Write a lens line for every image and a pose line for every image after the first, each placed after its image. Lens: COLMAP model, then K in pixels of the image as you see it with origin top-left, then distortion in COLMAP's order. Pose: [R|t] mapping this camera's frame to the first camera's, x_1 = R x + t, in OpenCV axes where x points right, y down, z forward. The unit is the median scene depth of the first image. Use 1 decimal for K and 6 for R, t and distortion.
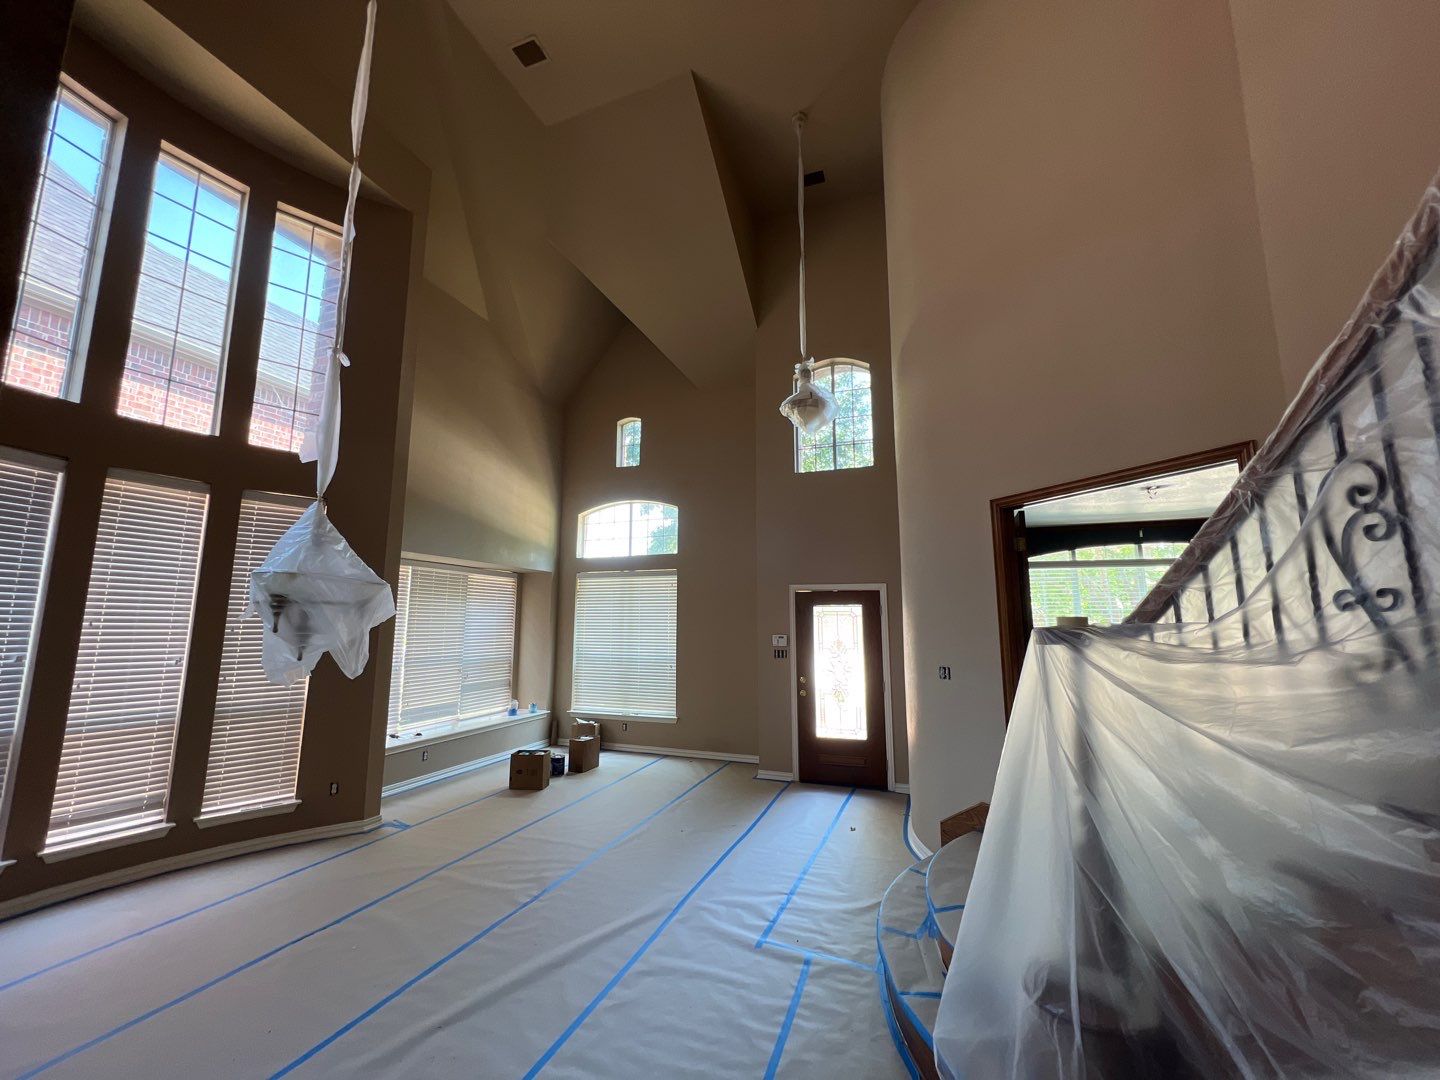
lens RADIAL K [[573.2, 0, 720.0], [0, 573.2, 540.0], [0, 0, 1]] dist [-0.002337, -0.000632]
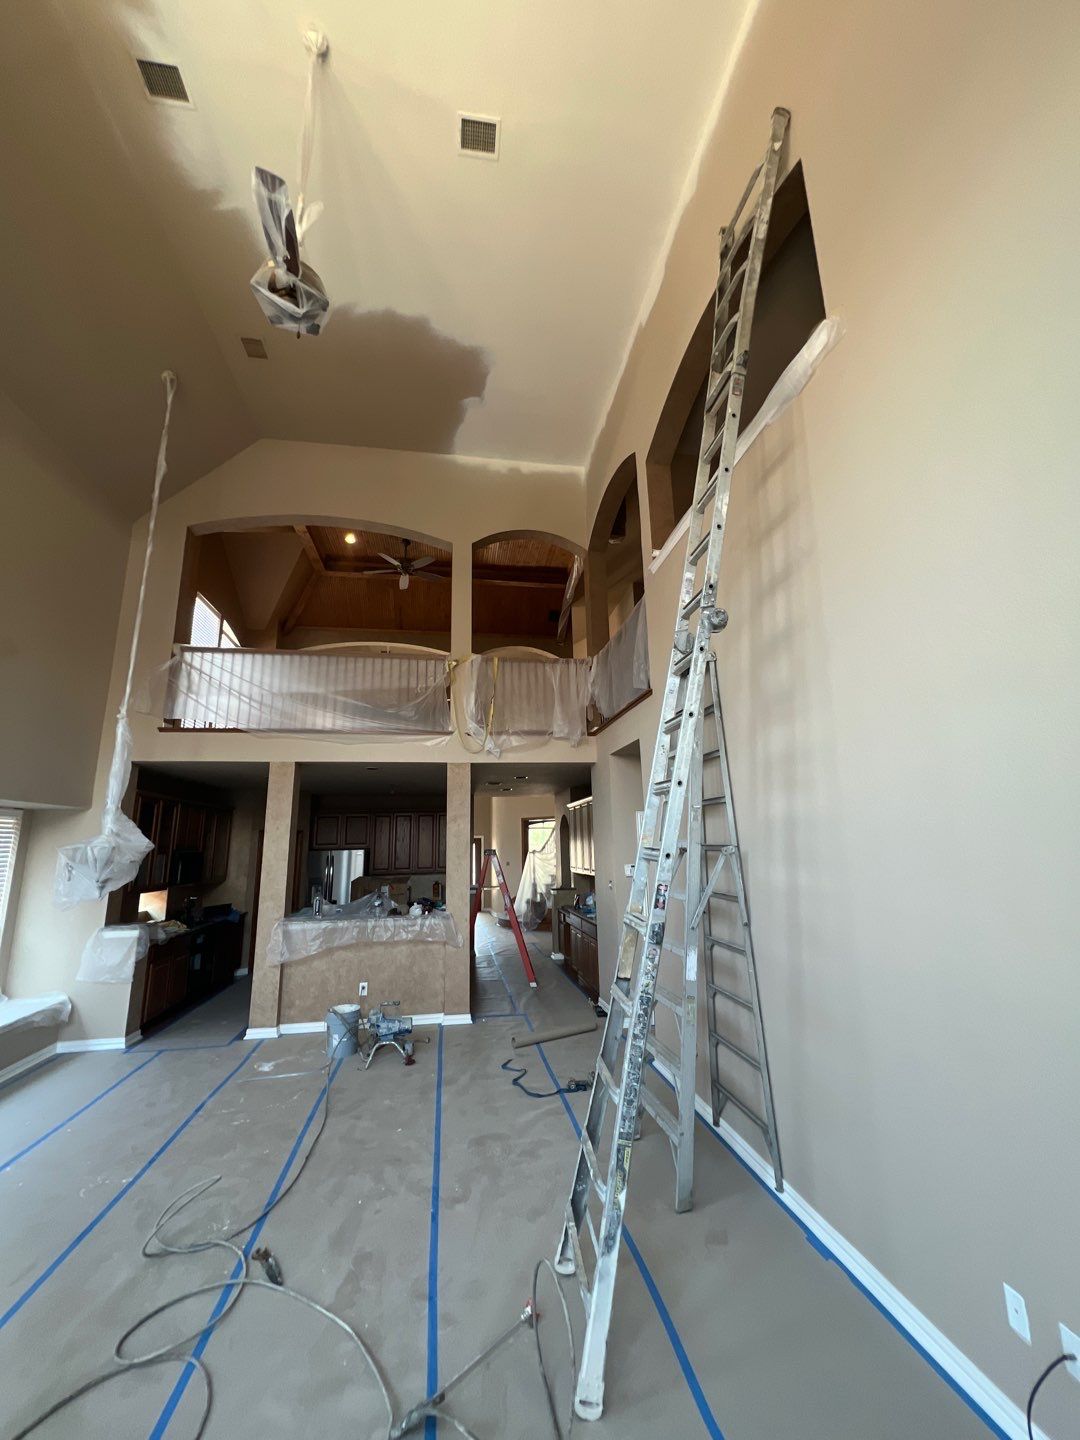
lens RADIAL K [[573.2, 0, 538.8], [0, 573.2, 696.8], [0, 0, 1]] dist [-0.002337, -0.000632]
pose [[0.873139, 0.099307, 0.477249, -1.478543], [-0.042390, 0.990789, -0.128612, -0.421296], [-0.485624, 0.092065, 0.869306, -2.740540]]
